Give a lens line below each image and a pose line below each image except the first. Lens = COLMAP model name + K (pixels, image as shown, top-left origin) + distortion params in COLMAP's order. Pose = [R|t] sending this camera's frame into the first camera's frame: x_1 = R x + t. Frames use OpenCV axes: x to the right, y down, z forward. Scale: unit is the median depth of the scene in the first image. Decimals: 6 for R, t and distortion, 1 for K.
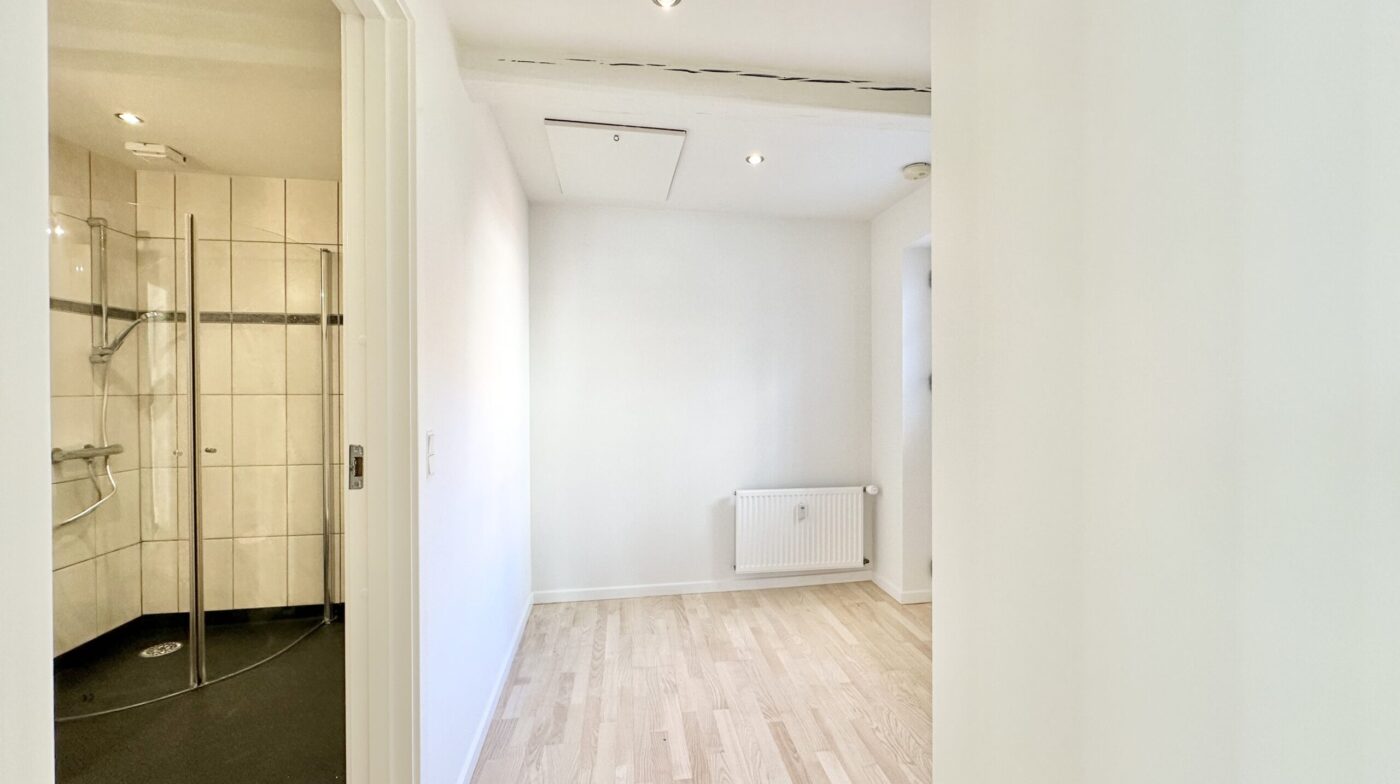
lens RADIAL K [[556.2, 0, 699.3], [0, 556.2, 393.3], [0, 0, 1]] dist [-0.002359, -0.000033]
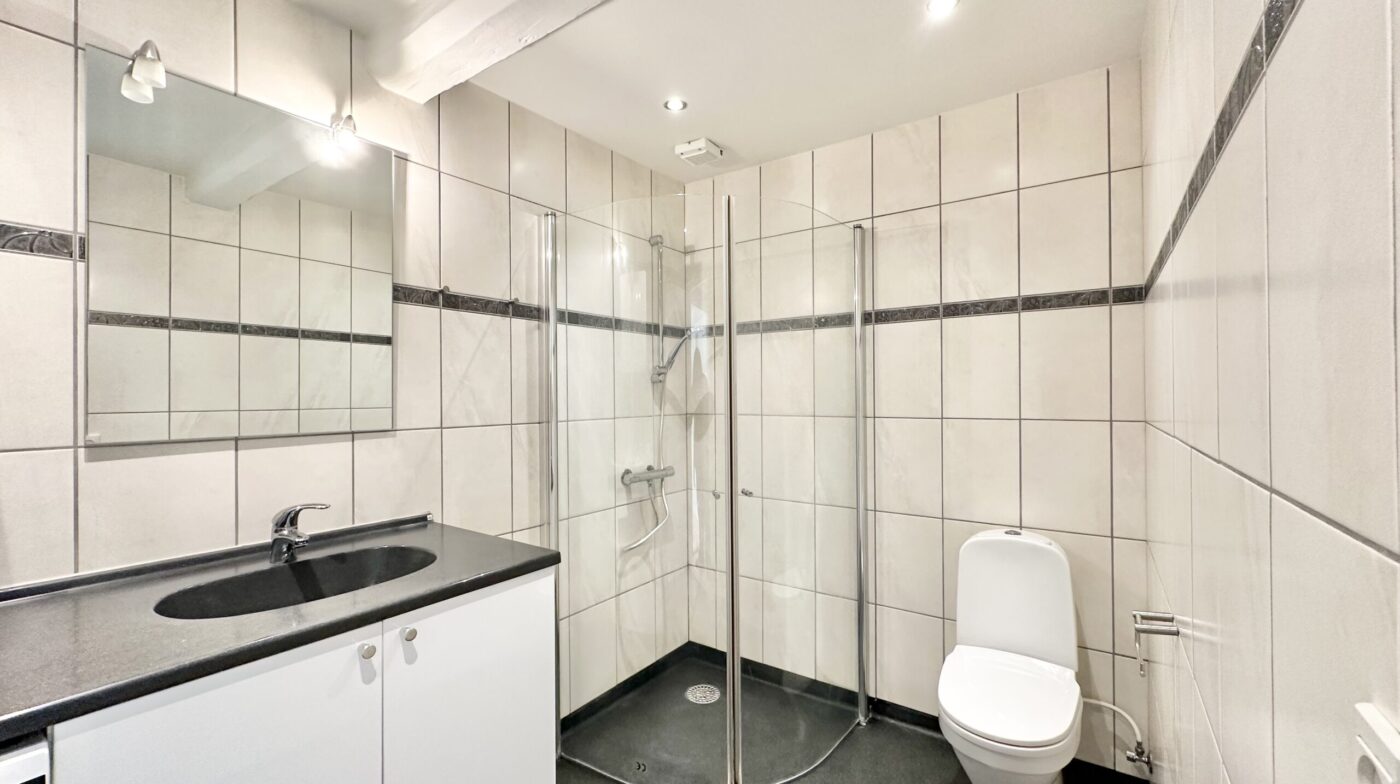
lens RADIAL K [[556.2, 0, 699.3], [0, 556.2, 393.3], [0, 0, 1]] dist [-0.002359, -0.000033]
pose [[0.709038, -0.004736, -0.705154, -0.324151], [0.000201, 0.999979, -0.006514, -0.028831], [0.705170, 0.004477, 0.709024, 0.342636]]
